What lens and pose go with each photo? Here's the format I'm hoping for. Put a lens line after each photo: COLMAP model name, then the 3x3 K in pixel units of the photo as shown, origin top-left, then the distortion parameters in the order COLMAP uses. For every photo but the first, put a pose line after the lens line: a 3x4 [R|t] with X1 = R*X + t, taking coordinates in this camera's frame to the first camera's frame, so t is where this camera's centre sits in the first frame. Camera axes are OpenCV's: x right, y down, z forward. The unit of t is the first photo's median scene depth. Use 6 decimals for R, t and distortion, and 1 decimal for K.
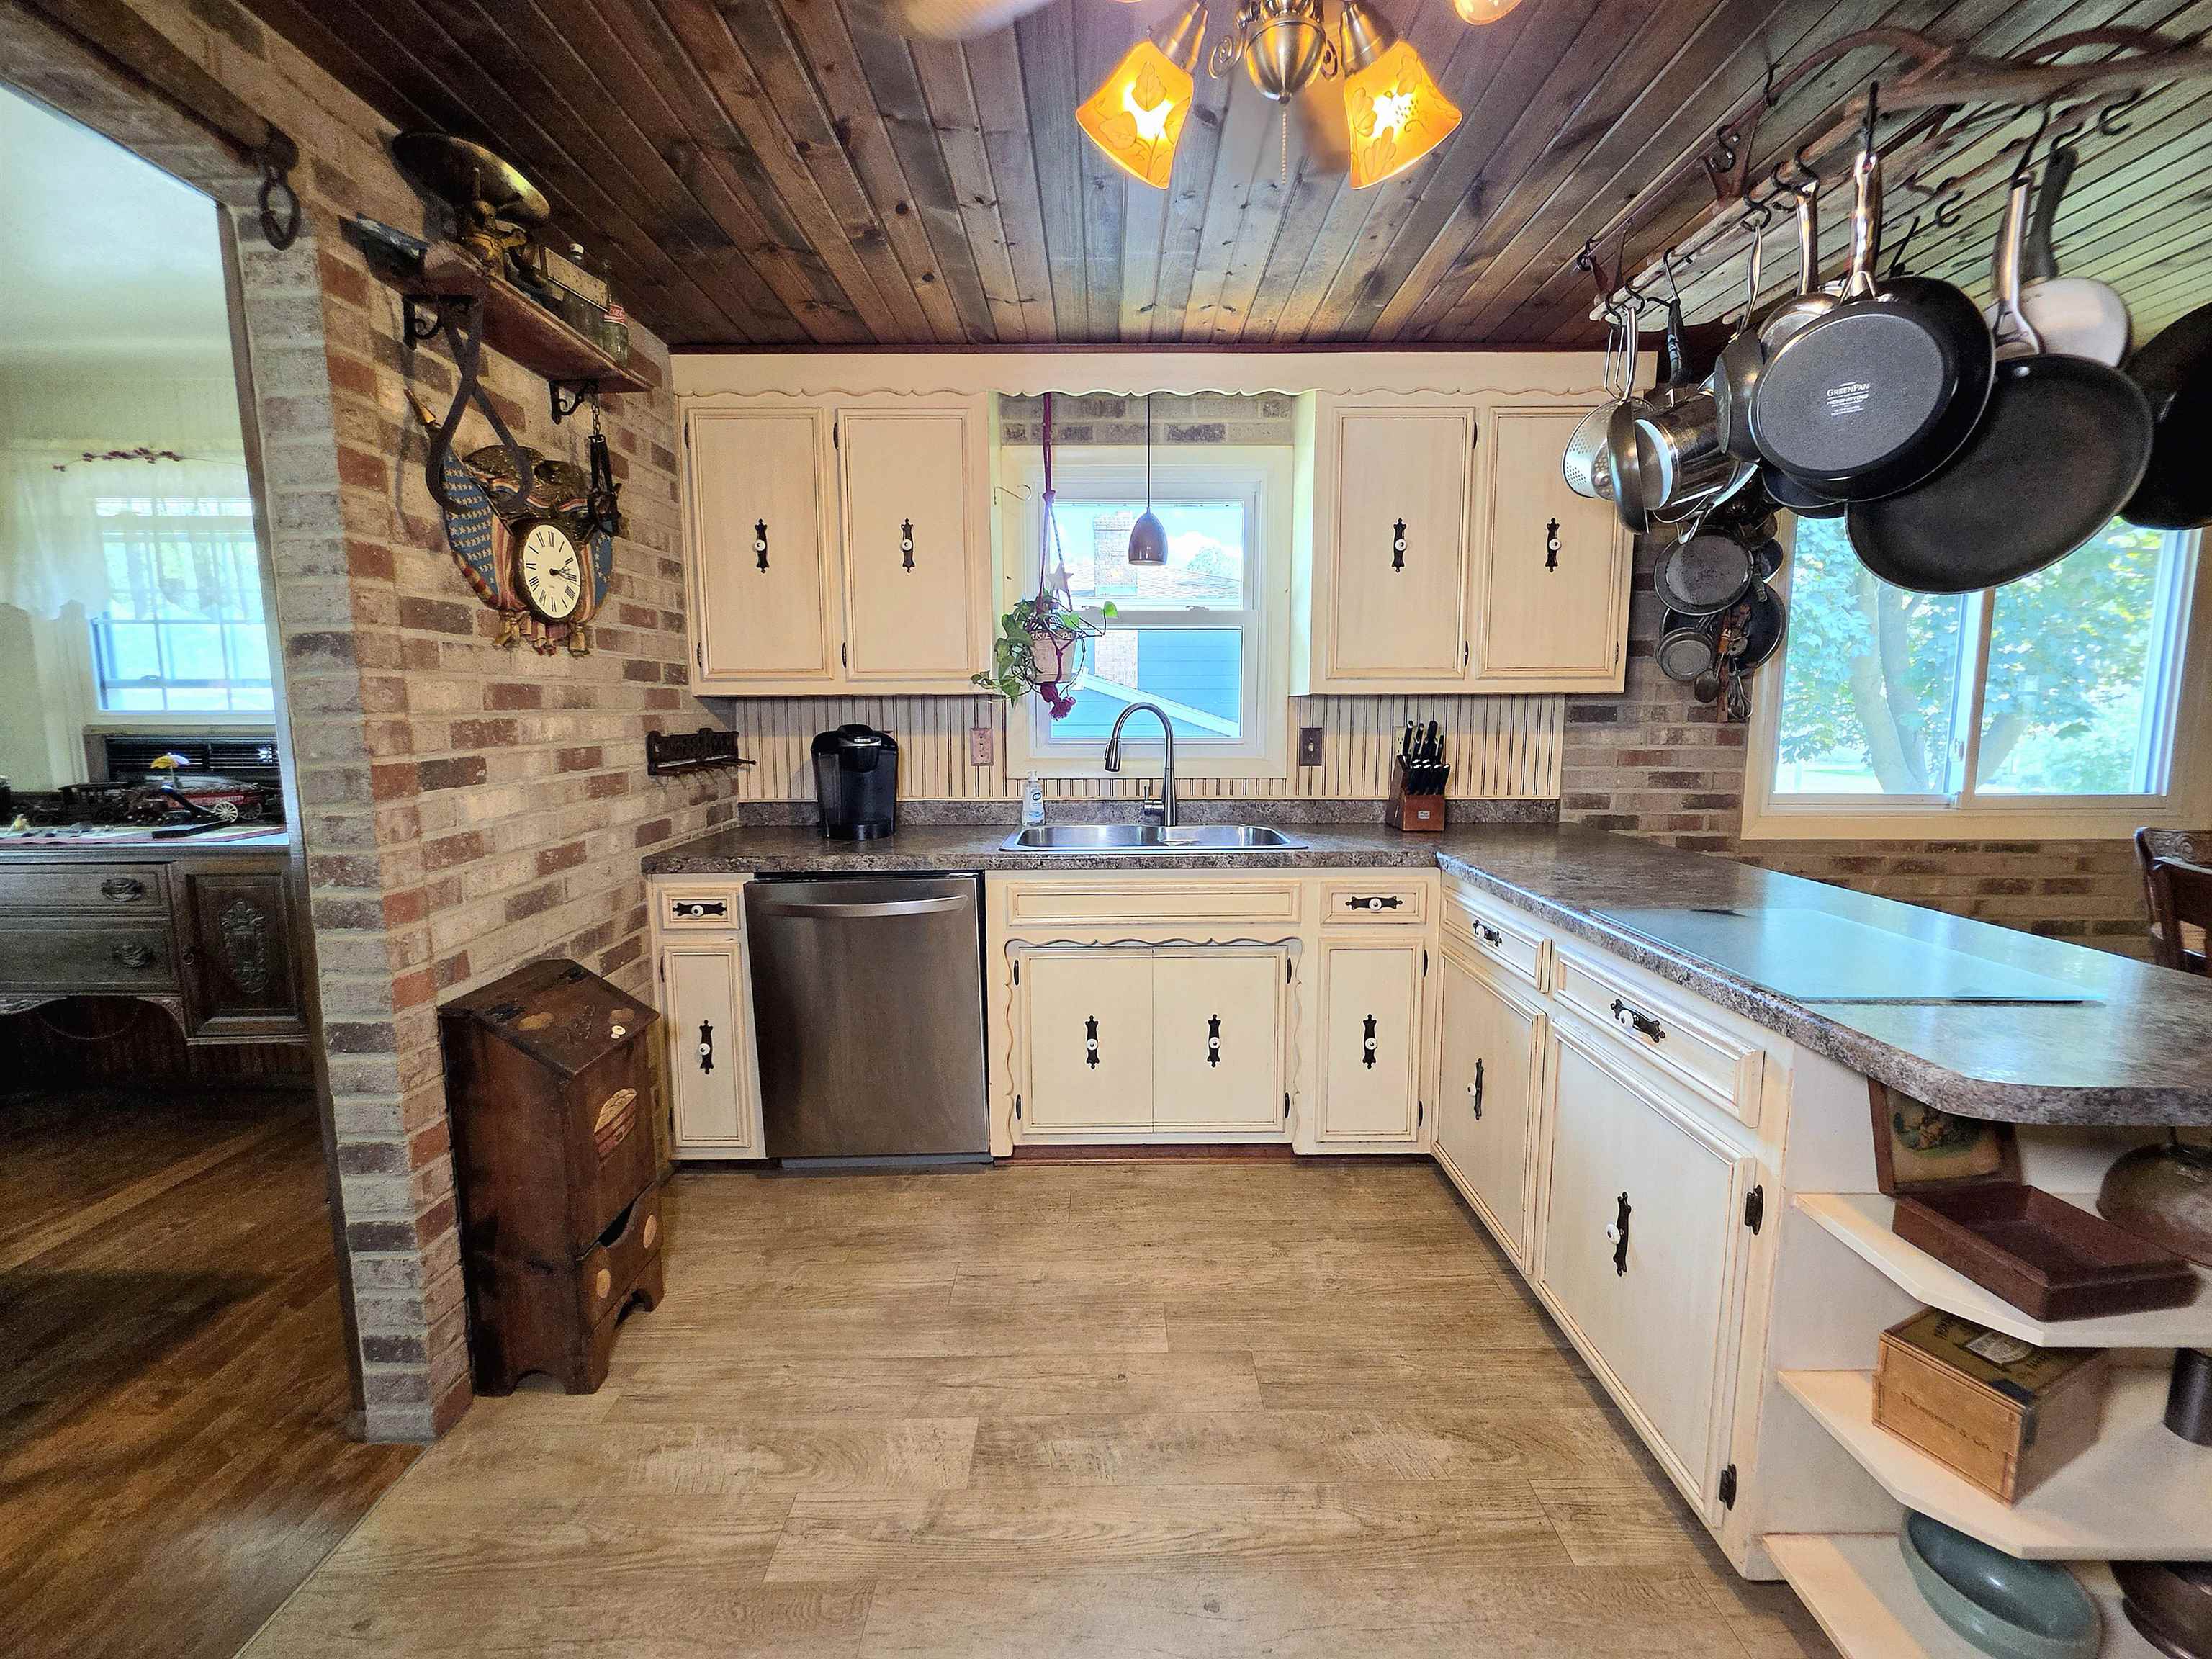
lens RADIAL K [[891.3, 0, 1107.7], [0, 891.3, 808.2], [0, 0, 1]] dist [-0.001531, 0.000150]
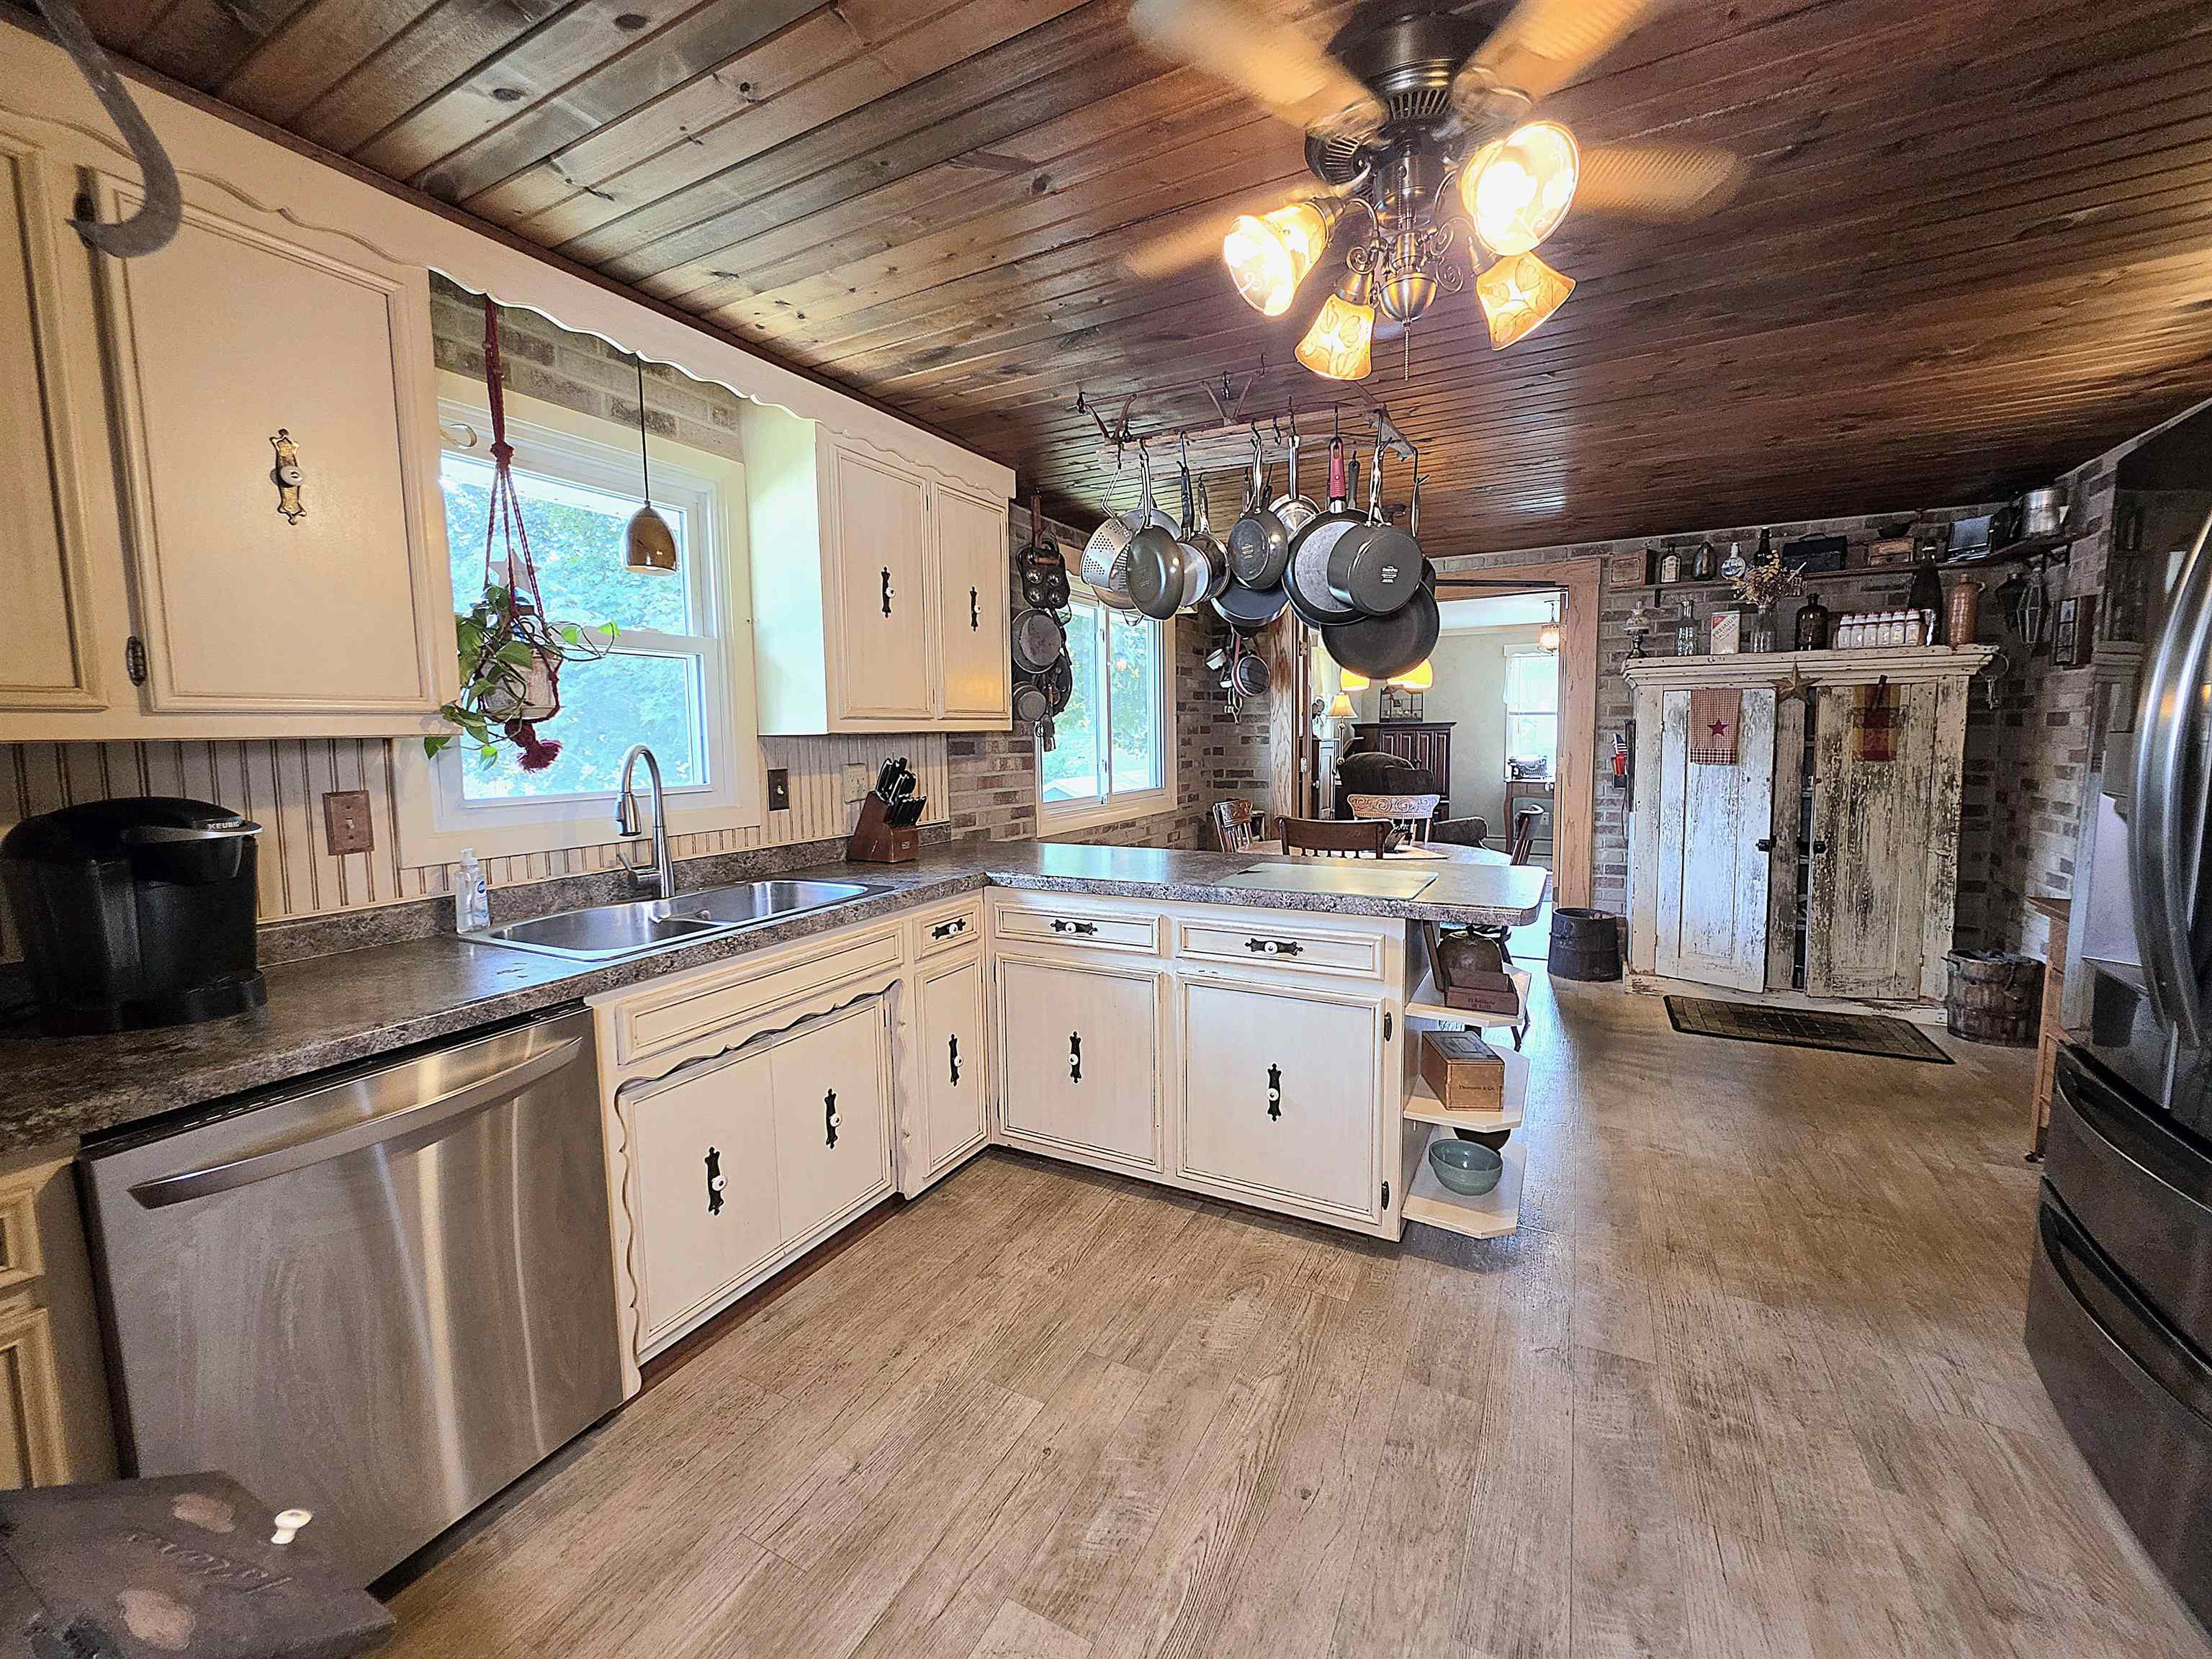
lens RADIAL K [[891.3, 0, 1107.8], [0, 891.3, 809.8], [0, 0, 1]] dist [-0.001531, 0.000150]
pose [[0.472385, -0.080012, 0.877753, -0.510533], [0.113432, 0.993108, 0.029481, -0.042703], [-0.874063, 0.085638, 0.478205, 0.300068]]
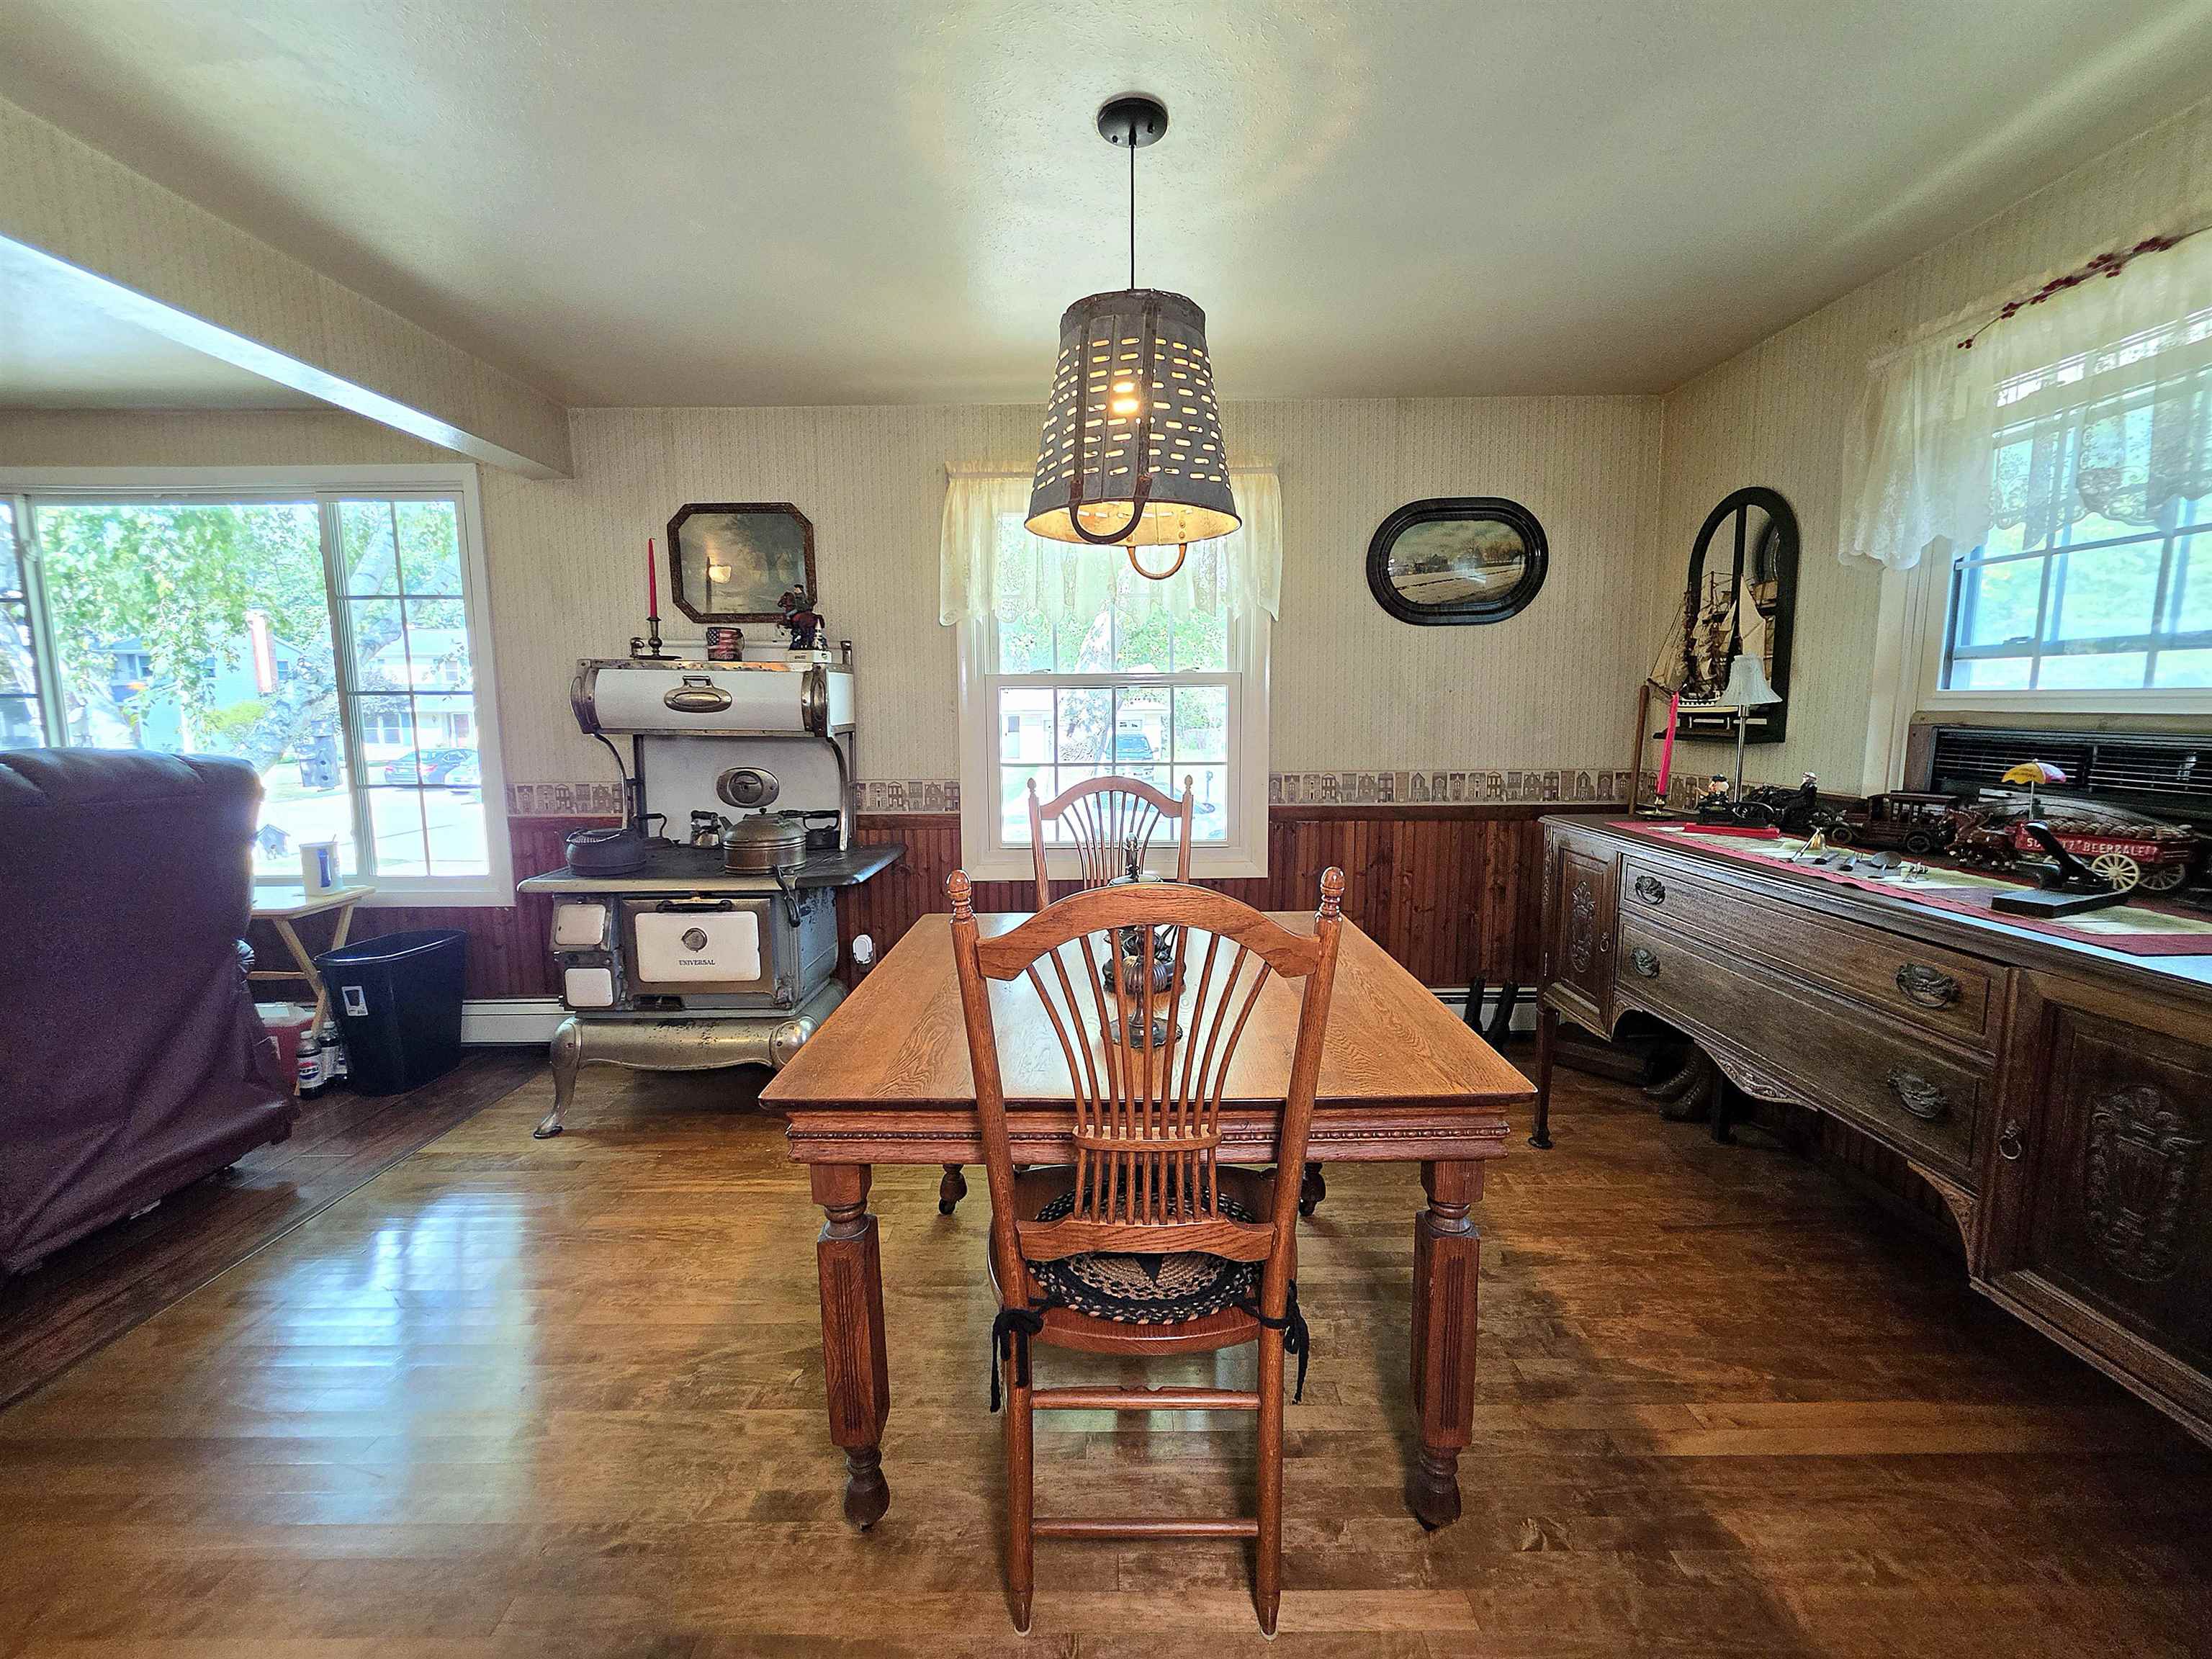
lens RADIAL K [[891.3, 0, 1109.1], [0, 891.3, 811.2], [0, 0, 1]] dist [-0.001531, 0.000150]
pose [[0.001857, 0.122845, -0.992424, -0.482710], [-0.108042, 0.986641, 0.121927, -0.035077], [0.994145, 0.106997, 0.015104, 0.393998]]
